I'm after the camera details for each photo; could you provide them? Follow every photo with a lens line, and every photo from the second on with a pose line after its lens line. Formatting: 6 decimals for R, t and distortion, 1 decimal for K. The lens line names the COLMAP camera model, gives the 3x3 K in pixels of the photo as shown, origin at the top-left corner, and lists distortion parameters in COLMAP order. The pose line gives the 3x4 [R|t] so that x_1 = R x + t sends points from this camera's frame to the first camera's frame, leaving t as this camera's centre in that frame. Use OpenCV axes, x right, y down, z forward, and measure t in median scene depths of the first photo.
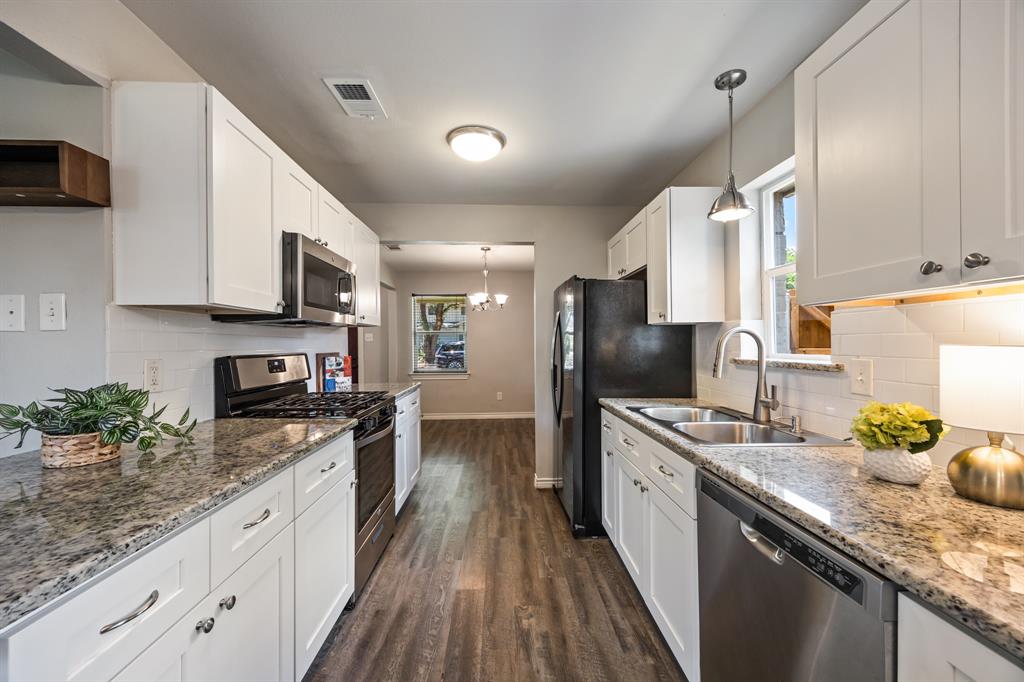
lens RADIAL K [[395.0, 0, 514.3], [0, 395.0, 344.2], [0, 0, 1]] dist [0.000134, -0.000097]
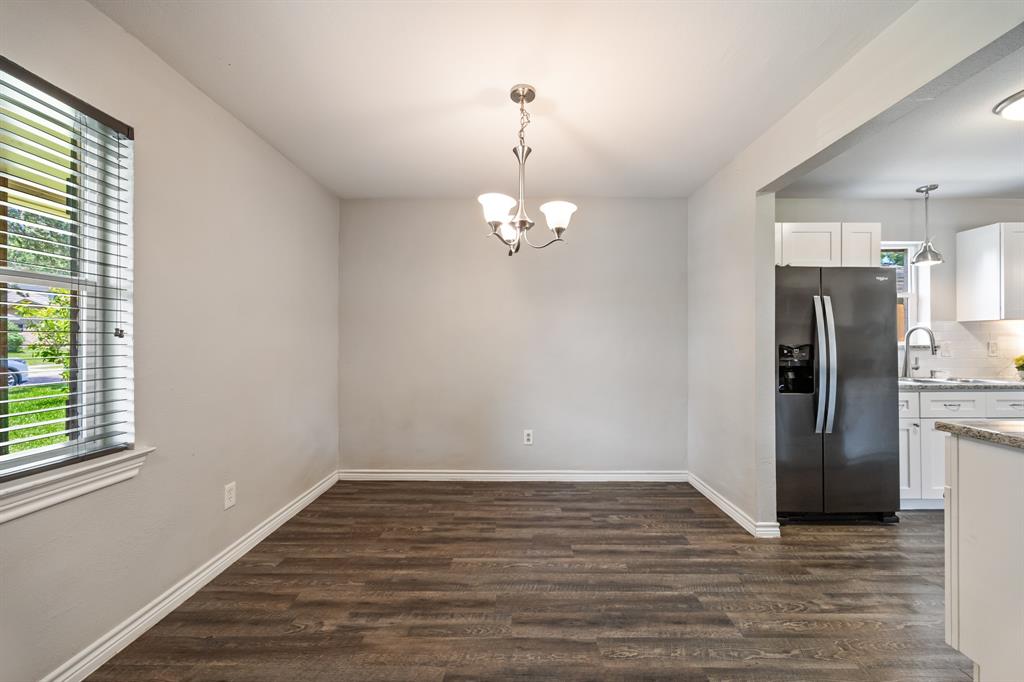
lens RADIAL K [[391.8, 0, 514.1], [0, 391.8, 339.5], [0, 0, 1]] dist [-0.000929, -0.000345]
pose [[0.045837, 0.010808, 0.998890, -1.072274], [0.004992, 0.999927, -0.011049, 0.023299], [-0.998936, 0.005493, 0.045779, 2.295360]]
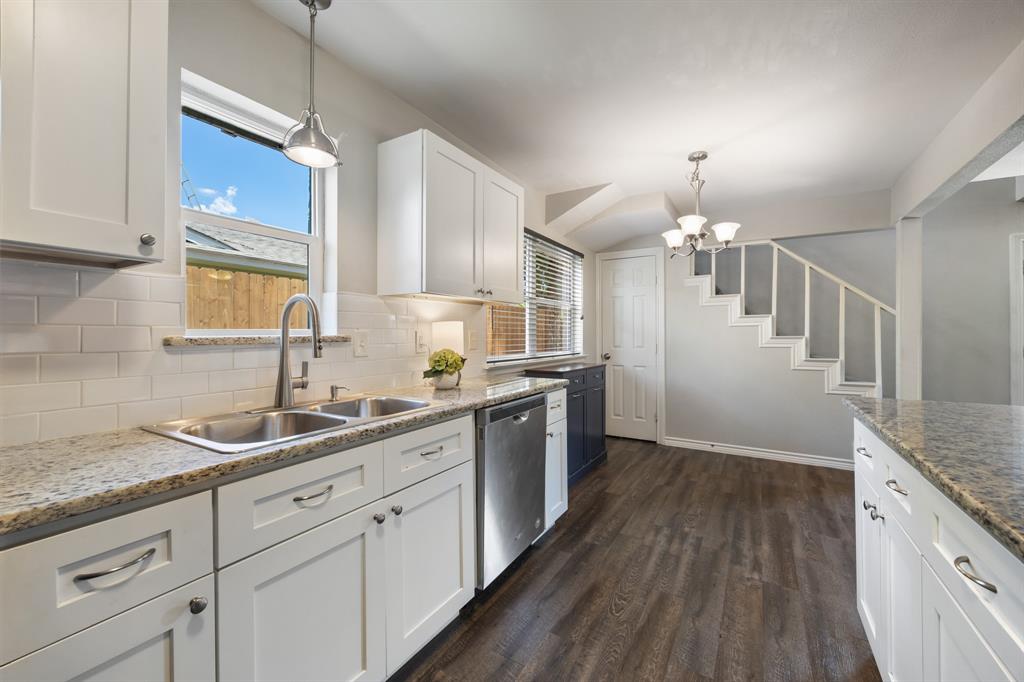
lens RADIAL K [[403.3, 0, 509.7], [0, 403.3, 332.0], [0, 0, 1]] dist [-0.000156, -0.000106]
pose [[-0.830420, 0.004191, 0.557122, -0.210229], [0.003545, 0.999991, -0.002237, 0.031364], [-0.557127, 0.000117, -0.830428, 1.207109]]
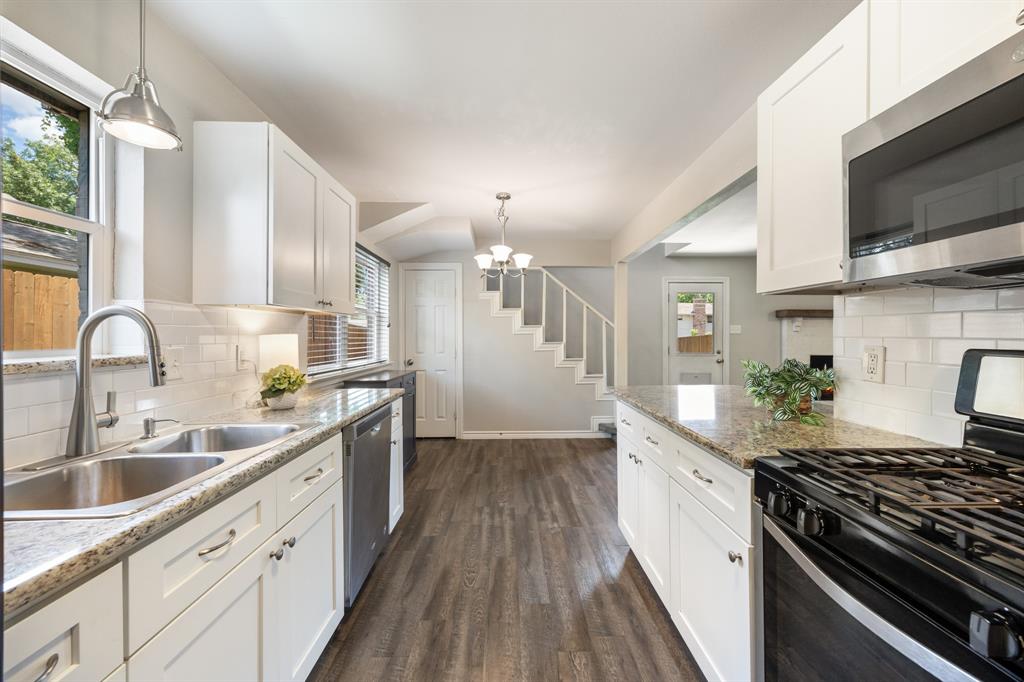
lens RADIAL K [[401.6, 0, 512.3], [0, 401.6, 334.7], [0, 0, 1]] dist [0.000552, 0.000059]
pose [[-0.999726, 0.005348, 0.022790, -0.061821], [0.005374, 0.999985, 0.001062, 0.004367], [-0.022784, 0.001185, -0.999740, 1.357564]]
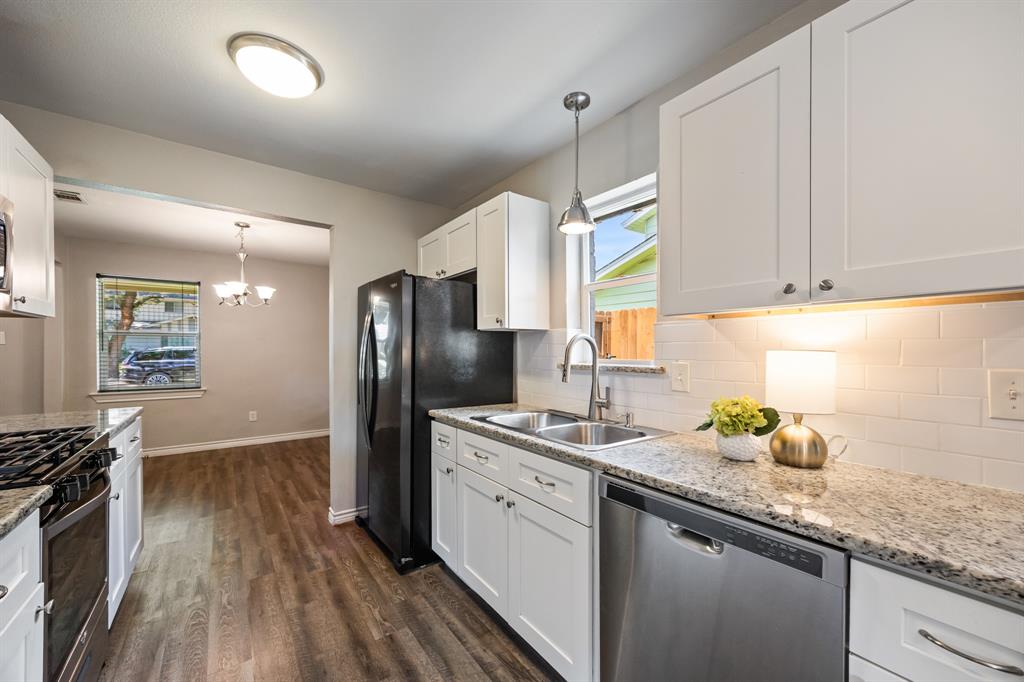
lens RADIAL K [[393.3, 0, 513.9], [0, 393.3, 352.5], [0, 0, 1]] dist [-0.001211, -0.000079]
pose [[0.825882, 0.003663, 0.563831, -0.153471], [-0.004432, 0.999990, -0.000005, 0.006133], [-0.563825, -0.002494, 0.825890, 0.180707]]
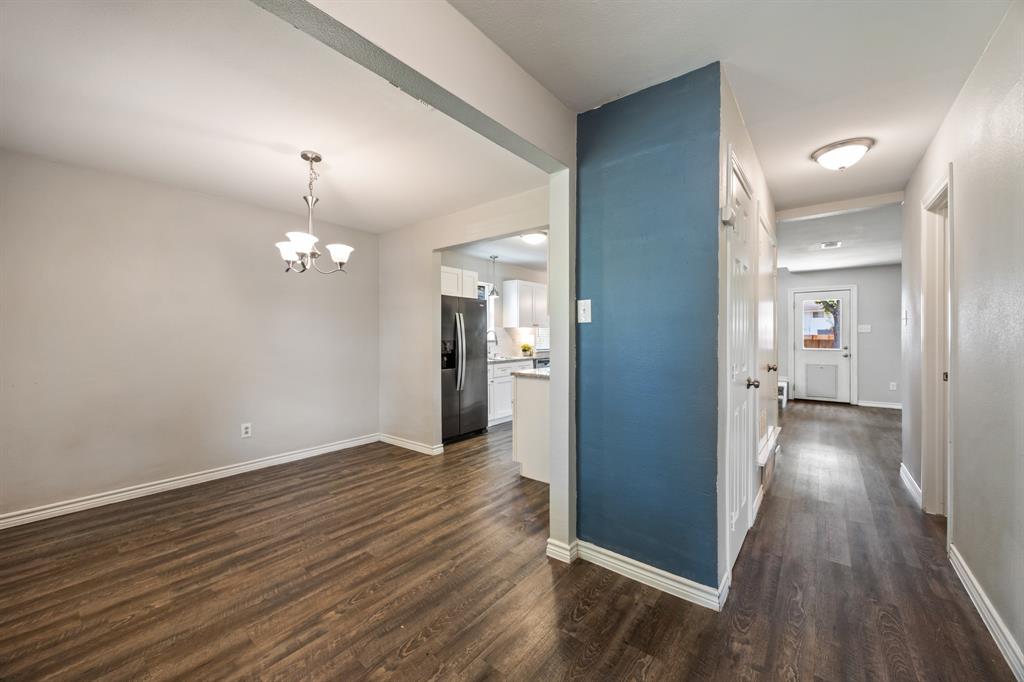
lens RADIAL K [[391.8, 0, 514.1], [0, 391.8, 339.5], [0, 0, 1]] dist [-0.000929, -0.000345]
pose [[-0.762676, 0.002456, 0.646776, -1.438320], [0.010374, 0.999911, 0.008436, 0.009549], [-0.646697, 0.013143, -0.762634, 2.839252]]
